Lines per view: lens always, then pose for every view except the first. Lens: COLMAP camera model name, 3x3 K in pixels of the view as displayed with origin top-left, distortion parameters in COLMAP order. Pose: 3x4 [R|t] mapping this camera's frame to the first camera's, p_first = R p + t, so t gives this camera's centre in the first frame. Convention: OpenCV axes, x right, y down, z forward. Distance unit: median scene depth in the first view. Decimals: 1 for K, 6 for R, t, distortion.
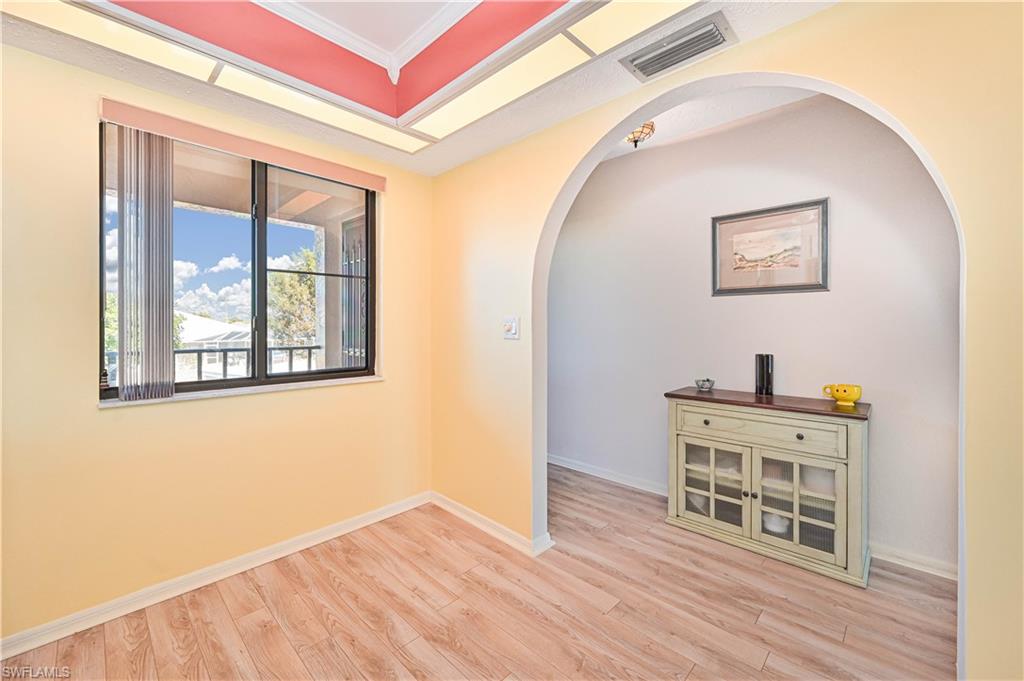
lens RADIAL K [[405.2, 0, 517.2], [0, 405.2, 332.3], [0, 0, 1]] dist [-0.001586, -0.000183]
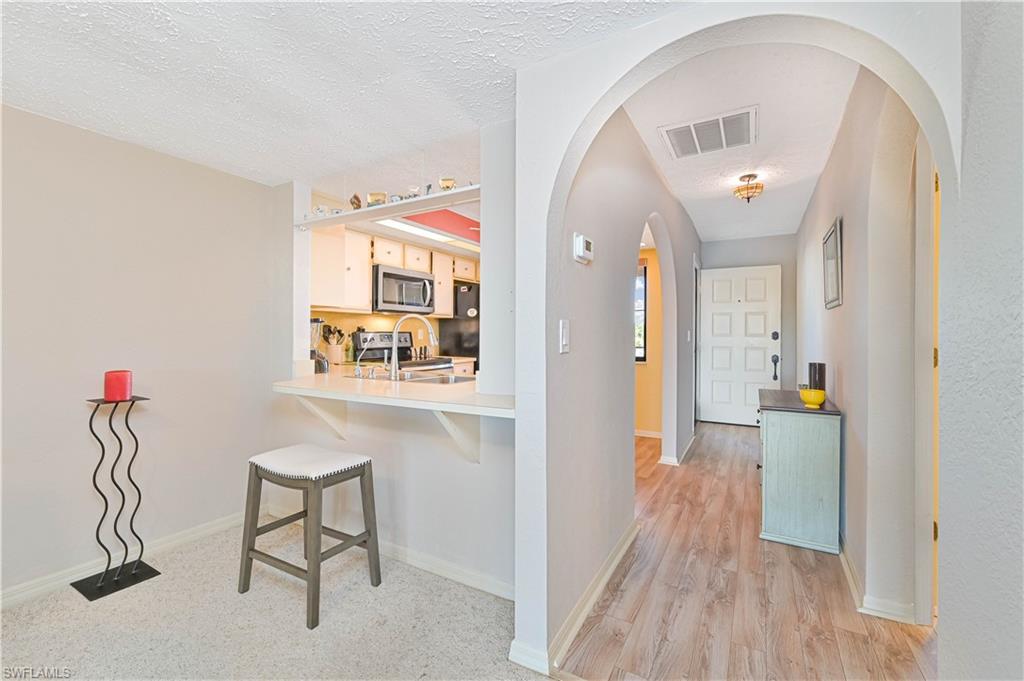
lens RADIAL K [[419.9, 0, 516.0], [0, 419.9, 336.8], [0, 0, 1]] dist [0.002305, -0.000094]
pose [[0.245543, 0.009072, -0.969343, 1.764279], [-0.016085, 0.999857, 0.005283, -0.010720], [0.969252, 0.014294, 0.245654, -0.096390]]
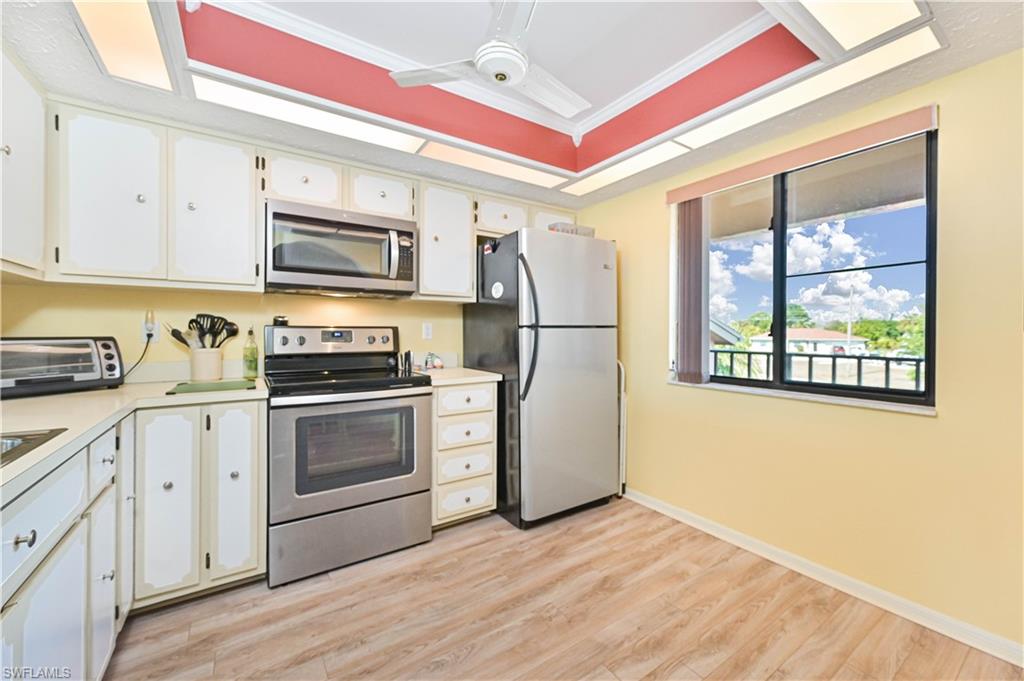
lens RADIAL K [[405.2, 0, 516.0], [0, 405.2, 333.8], [0, 0, 1]] dist [-0.001586, -0.000183]
pose [[-0.211518, 0.003913, -0.977366, 0.546744], [-0.015760, 0.999848, 0.007414, -0.008067], [0.977247, 0.016972, -0.211424, 0.590875]]
